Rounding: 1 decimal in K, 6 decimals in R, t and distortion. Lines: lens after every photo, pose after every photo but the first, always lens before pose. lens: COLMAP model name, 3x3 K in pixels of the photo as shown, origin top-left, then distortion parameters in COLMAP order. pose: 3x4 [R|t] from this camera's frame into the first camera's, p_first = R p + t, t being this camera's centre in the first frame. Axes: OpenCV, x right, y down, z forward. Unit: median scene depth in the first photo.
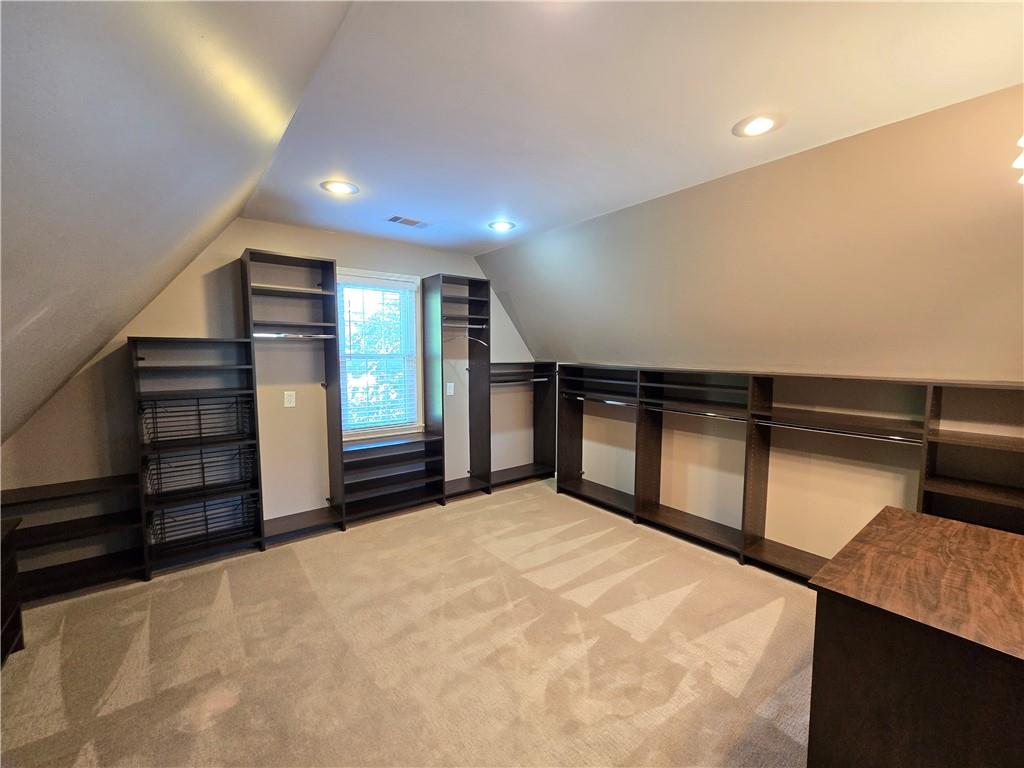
lens RADIAL K [[417.5, 0, 506.7], [0, 417.5, 385.4], [0, 0, 1]] dist [-0.000273, 0.000167]
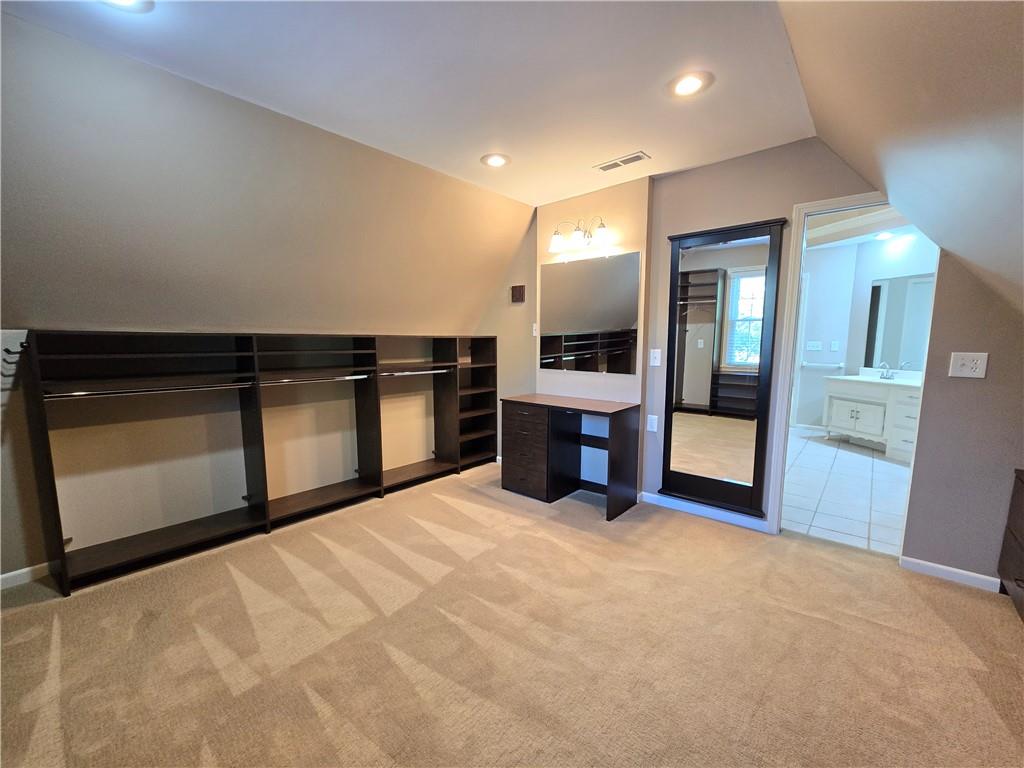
lens RADIAL K [[417.5, 0, 506.3], [0, 417.5, 387.2], [0, 0, 1]] dist [-0.000273, 0.000167]
pose [[-0.182373, -0.120862, 0.975773, -0.671242], [0.070347, 0.988269, 0.135558, -0.017692], [-0.980710, 0.093365, -0.171732, 0.905598]]
